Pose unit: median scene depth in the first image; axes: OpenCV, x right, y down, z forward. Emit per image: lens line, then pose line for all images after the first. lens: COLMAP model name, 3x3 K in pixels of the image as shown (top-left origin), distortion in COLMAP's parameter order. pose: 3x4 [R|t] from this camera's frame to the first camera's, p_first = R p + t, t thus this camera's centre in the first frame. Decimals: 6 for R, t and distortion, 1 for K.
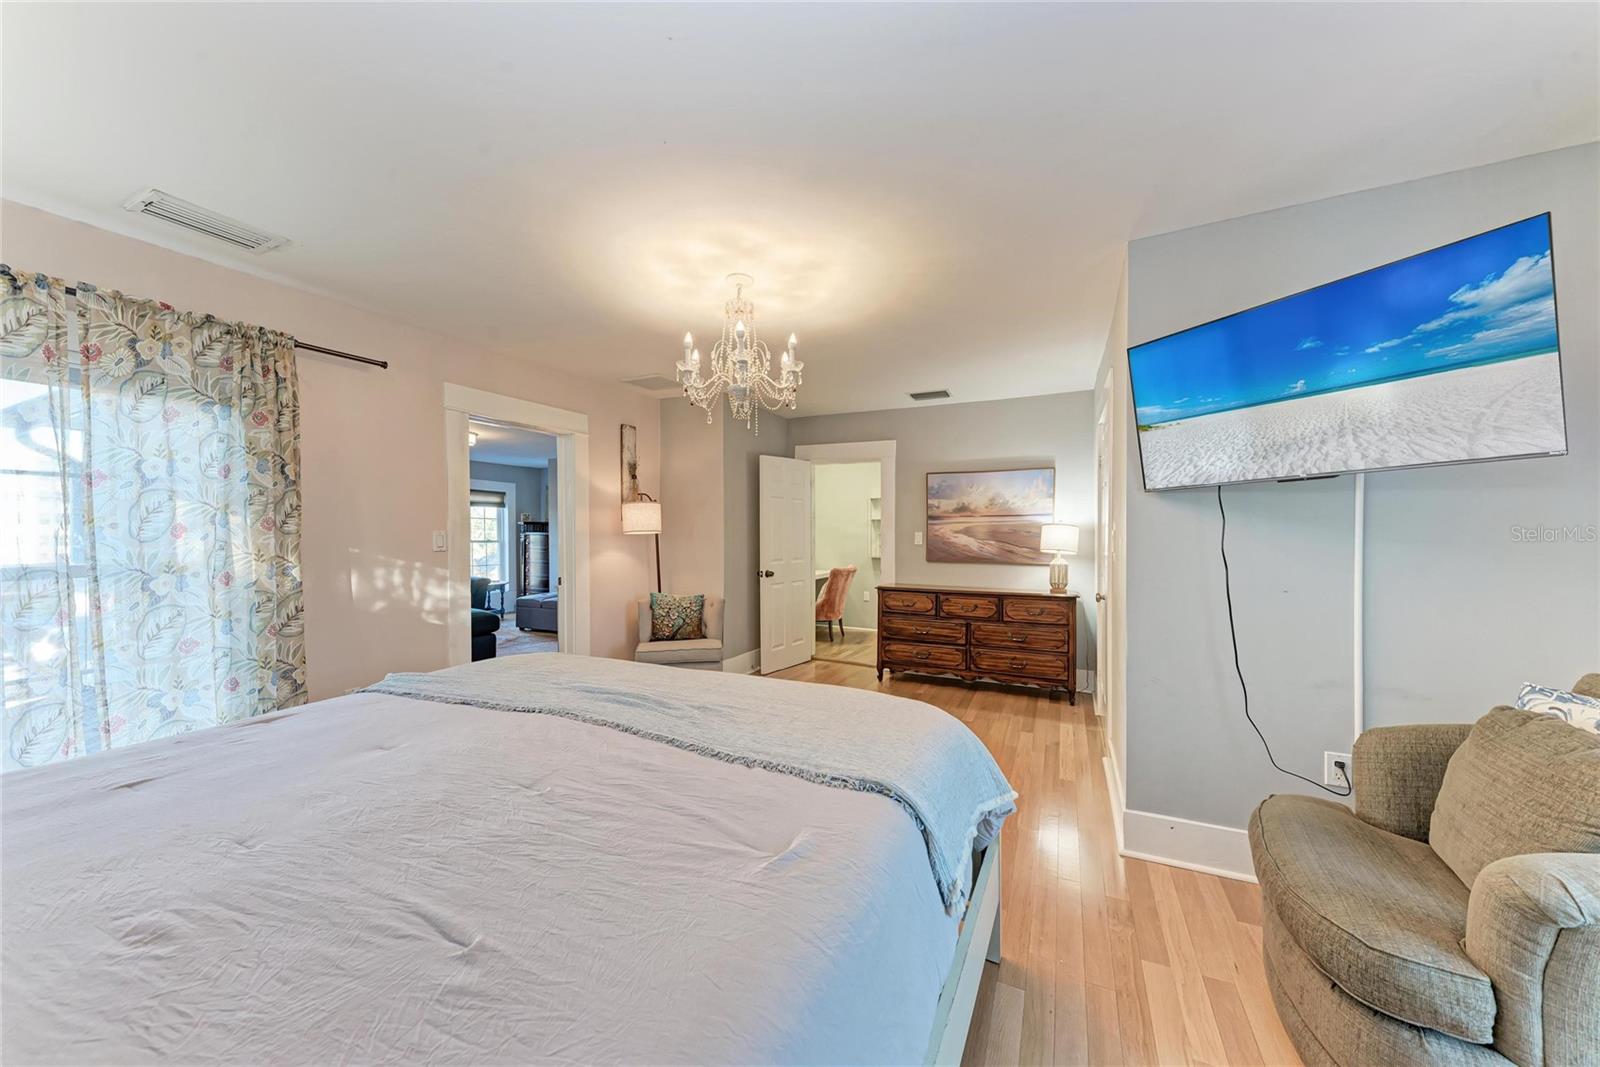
lens RADIAL K [[545.2, 0, 798.9], [0, 545.2, 532.1], [0, 0, 1]] dist [0.002141, -0.000754]
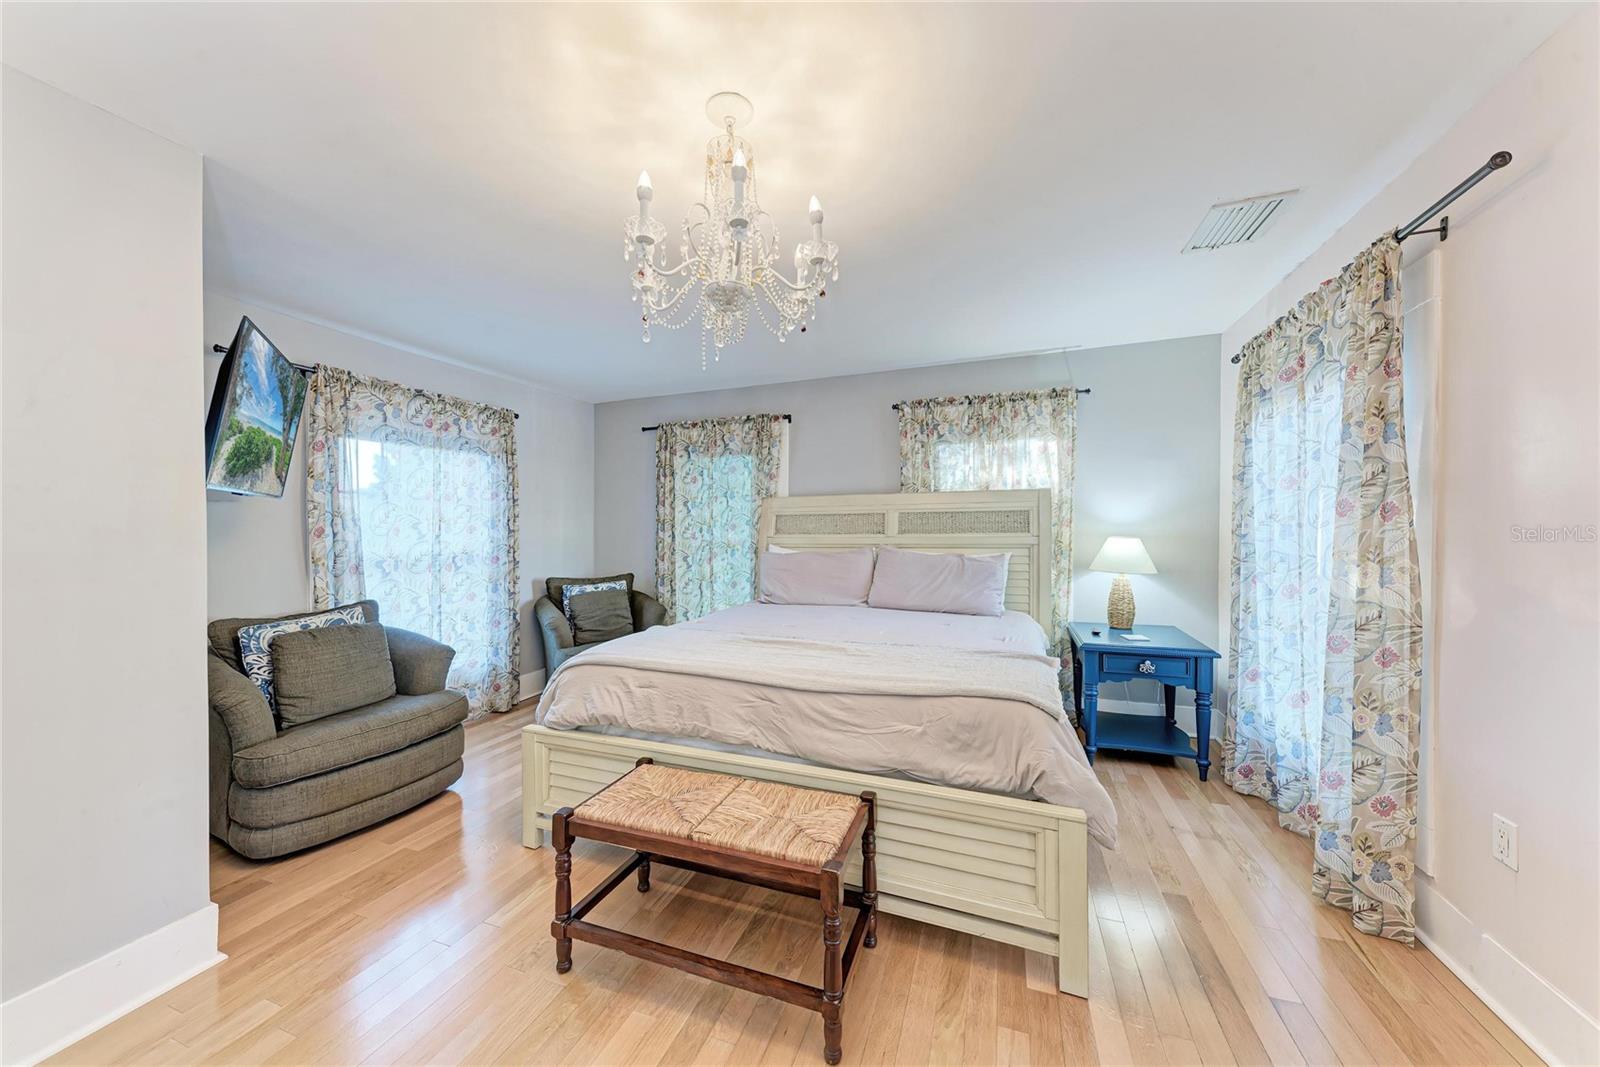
lens RADIAL K [[545.2, 0, 789.0], [0, 545.2, 538.8], [0, 0, 1]] dist [0.002141, -0.000754]
pose [[-0.996250, 0.019359, -0.084330, -0.063187], [0.018528, 0.999772, 0.010629, 0.002816], [0.084516, 0.009027, -0.996381, 0.895384]]
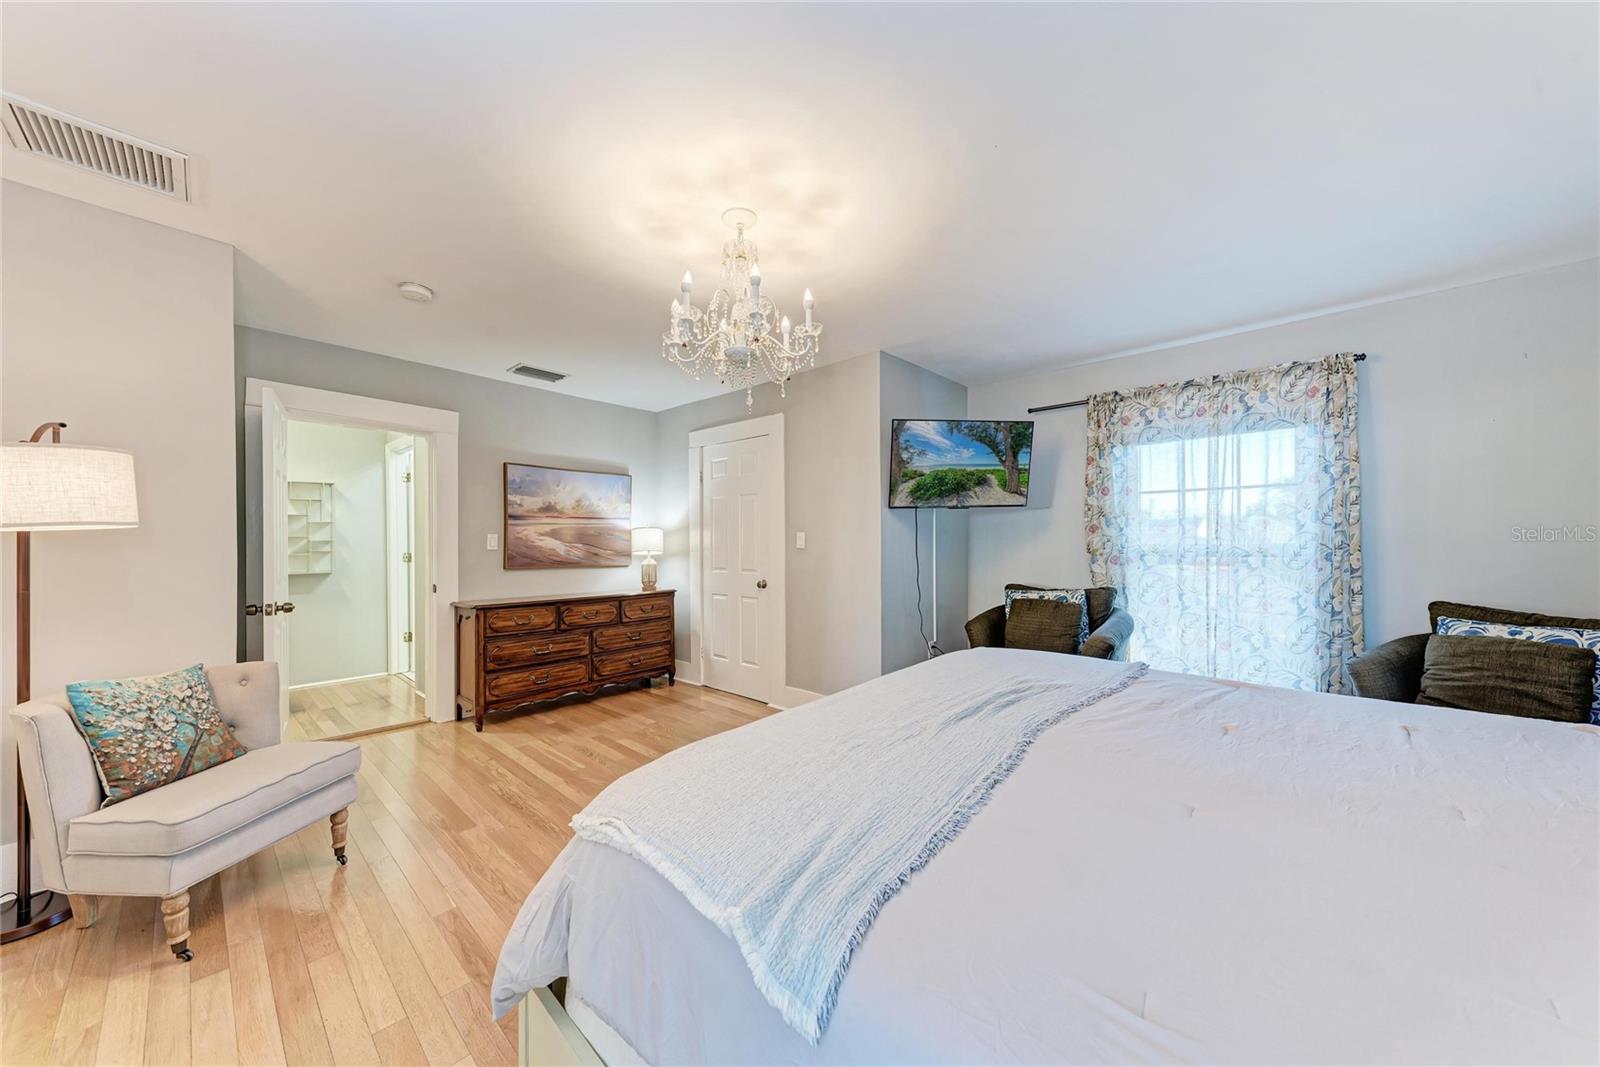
lens RADIAL K [[545.2, 0, 797.0], [0, 545.2, 534.9], [0, 0, 1]] dist [0.002141, -0.000754]
pose [[0.284770, 0.008530, 0.958558, -0.477559], [-0.000616, 0.999962, -0.008716, 0.008683], [-0.958596, 0.001892, 0.284765, 0.383639]]
